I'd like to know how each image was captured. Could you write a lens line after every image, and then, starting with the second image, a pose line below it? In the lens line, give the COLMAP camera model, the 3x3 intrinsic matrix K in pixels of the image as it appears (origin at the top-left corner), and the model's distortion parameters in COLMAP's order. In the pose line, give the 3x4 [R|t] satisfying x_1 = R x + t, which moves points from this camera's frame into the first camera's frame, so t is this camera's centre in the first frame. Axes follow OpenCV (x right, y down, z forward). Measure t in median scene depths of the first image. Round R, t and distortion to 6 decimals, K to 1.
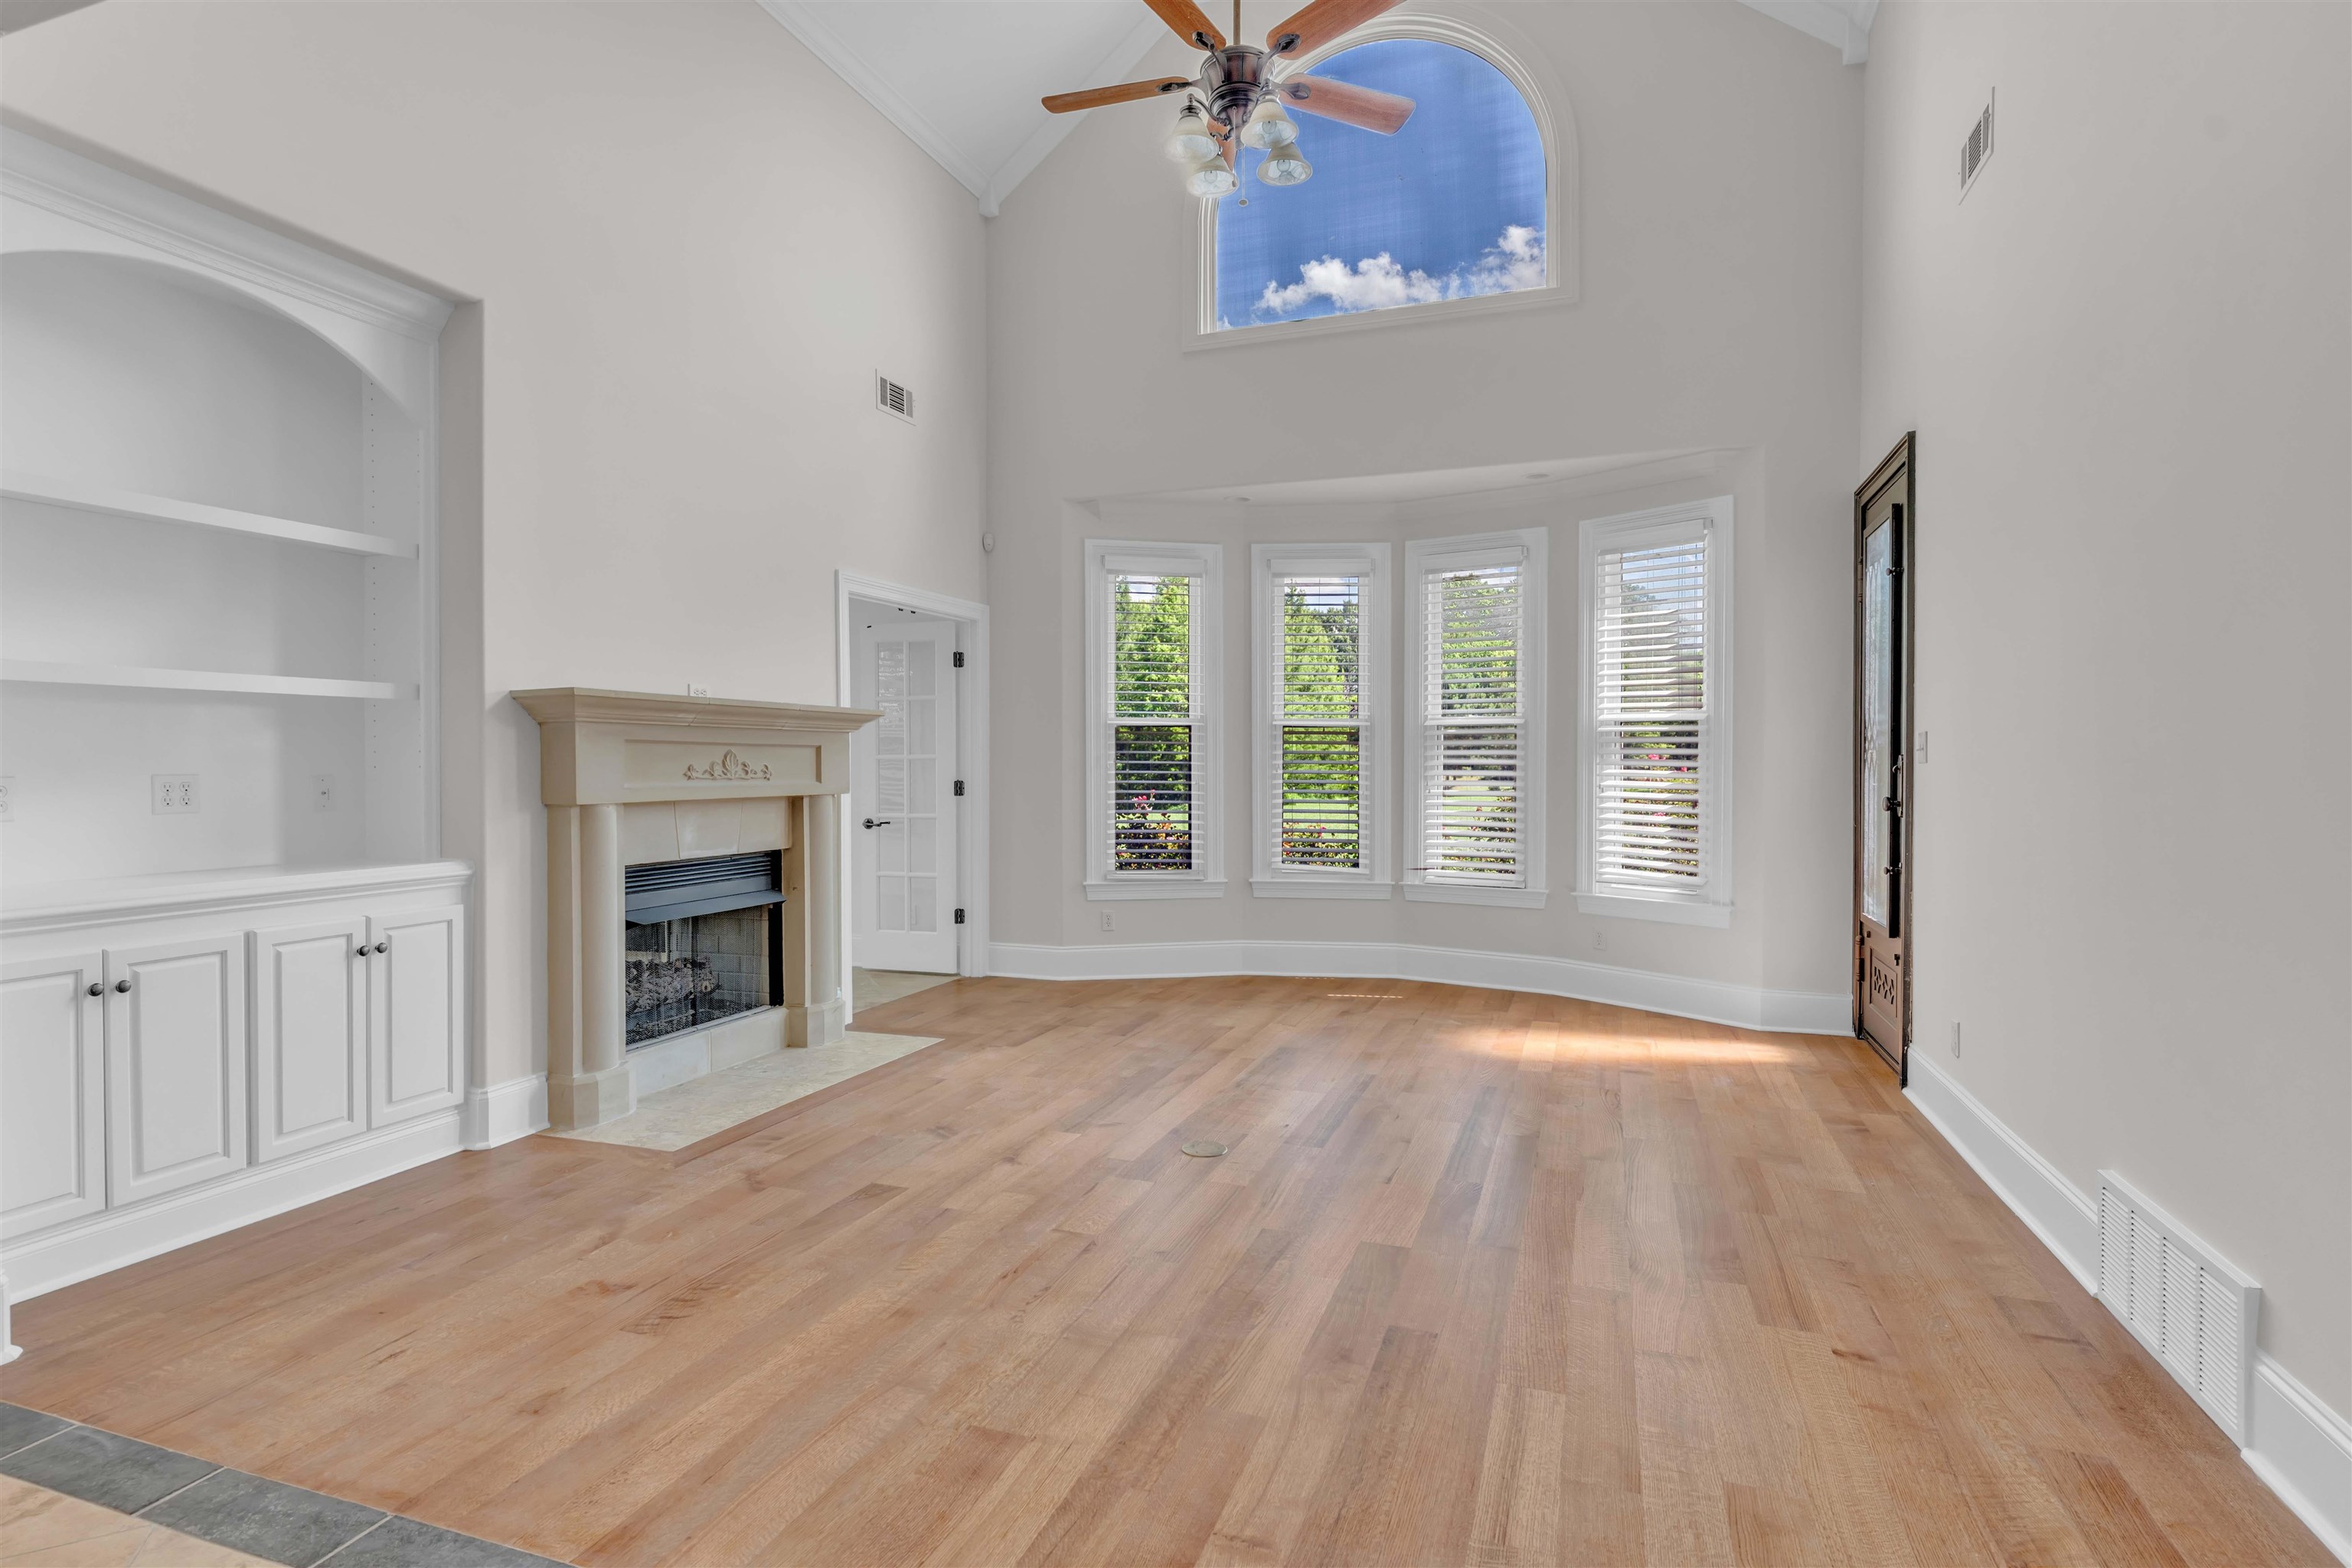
lens RADIAL K [[1164.7, 0, 1175.5], [0, 1164.7, 777.6], [0, 0, 1]] dist [0.001435, 0.001023]
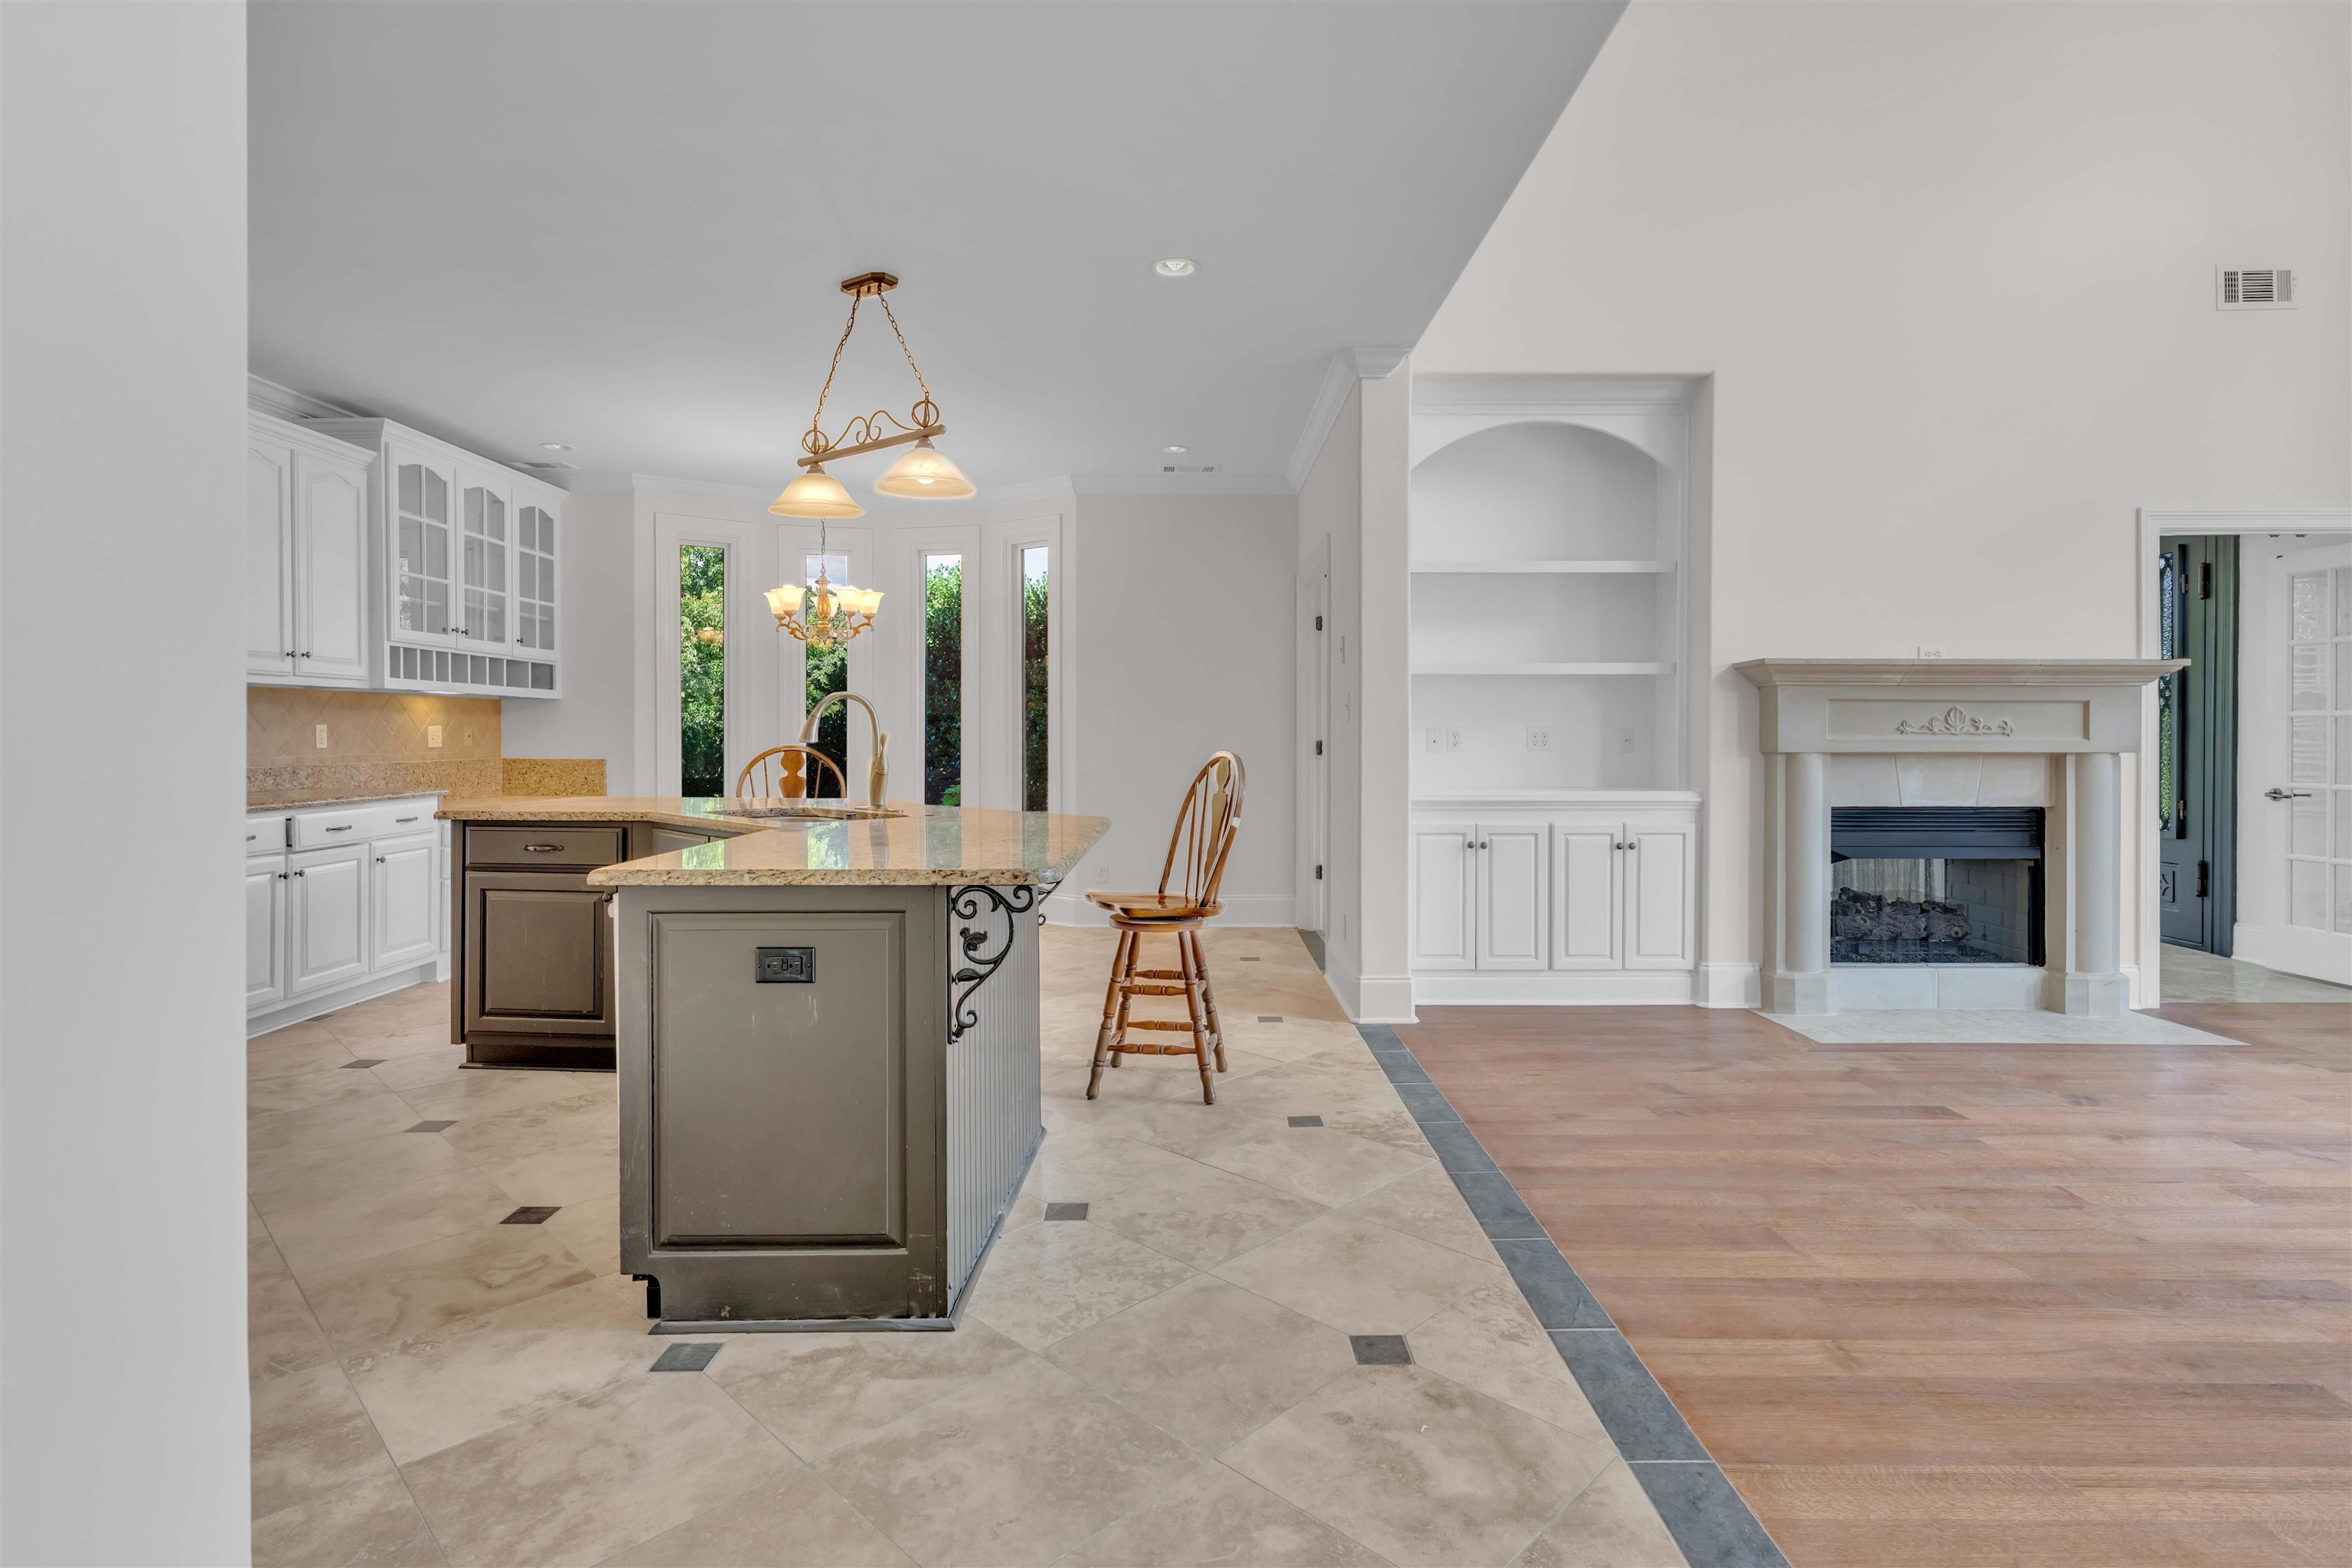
lens RADIAL K [[1185.2, 0, 1195.2], [0, 1185.2, 738.3], [0, 0, 1]] dist [0.001361, 0.000477]
pose [[0.352634, 0.006597, -0.935738, 0.471509], [-0.013126, 0.999912, 0.002103, 0.014690], [0.935669, 0.011541, 0.352689, -0.030493]]
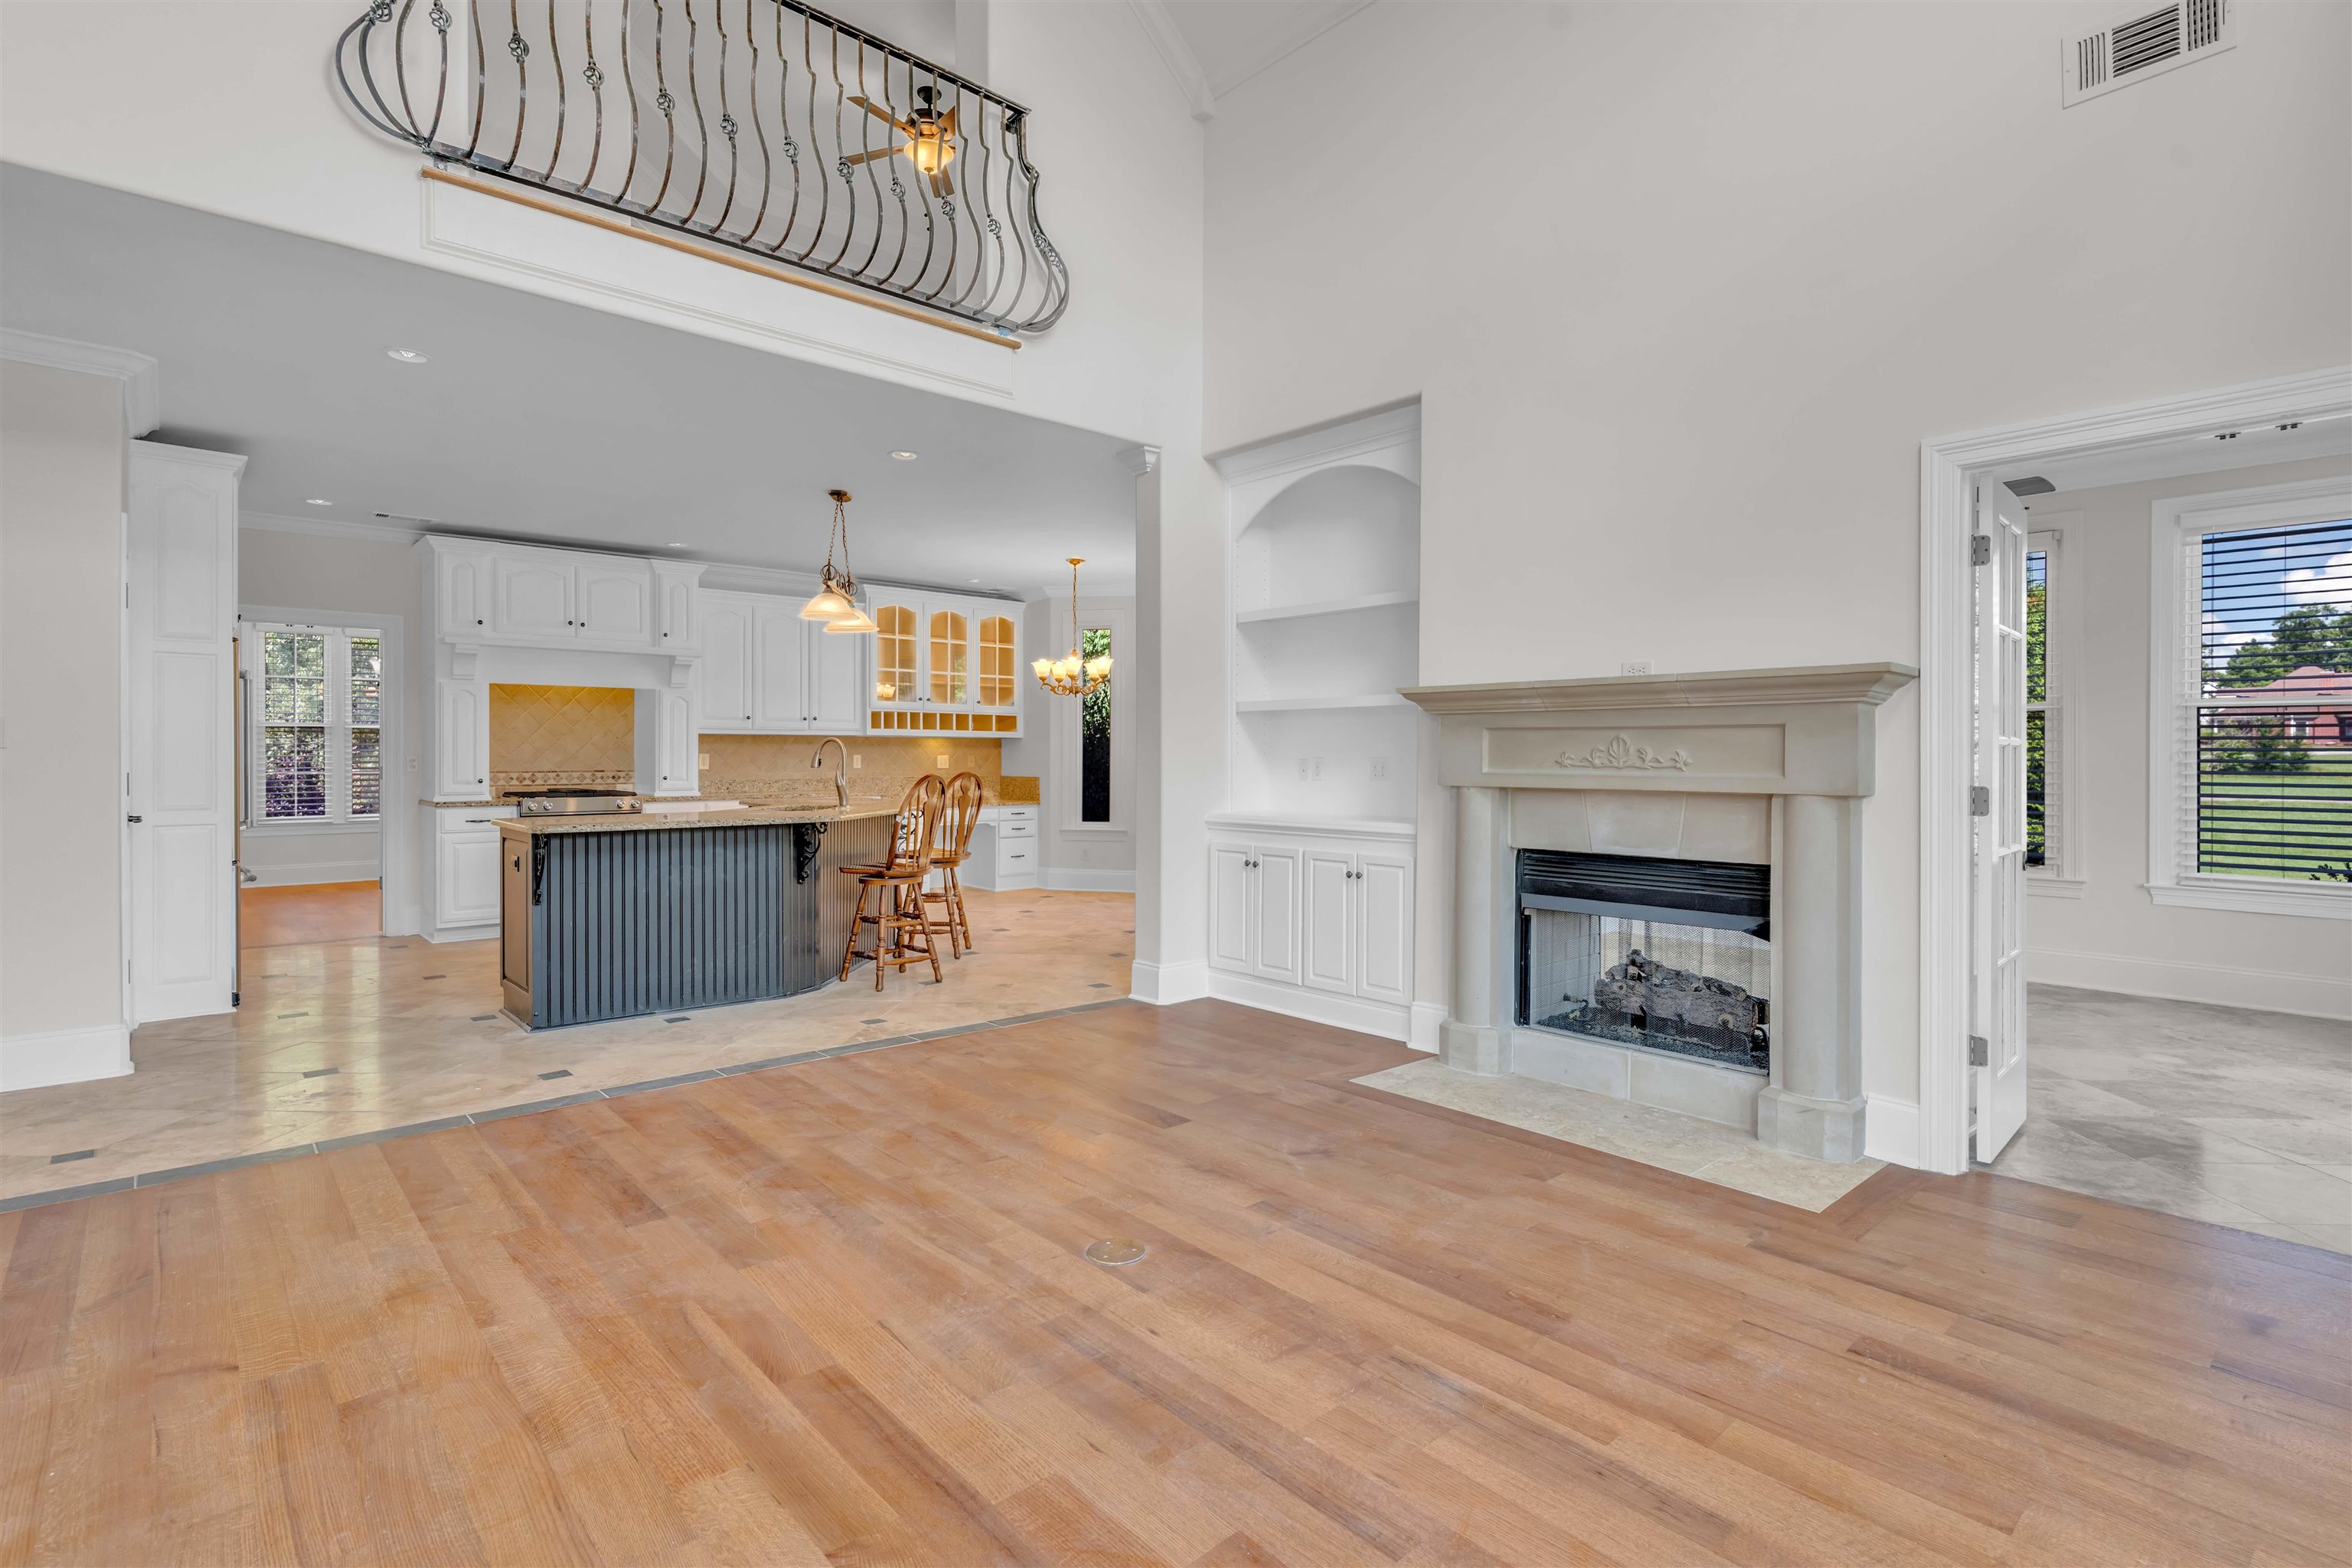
lens RADIAL K [[1169.0, 0, 1172.0], [0, 1169.0, 751.5], [0, 0, 1]] dist [0.005734, 0.001645]
pose [[-0.482827, 0.001103, -0.875715, 0.682511], [-0.008577, 0.999945, 0.005989, -0.016410], [0.875674, 0.010402, -0.482791, 1.398533]]
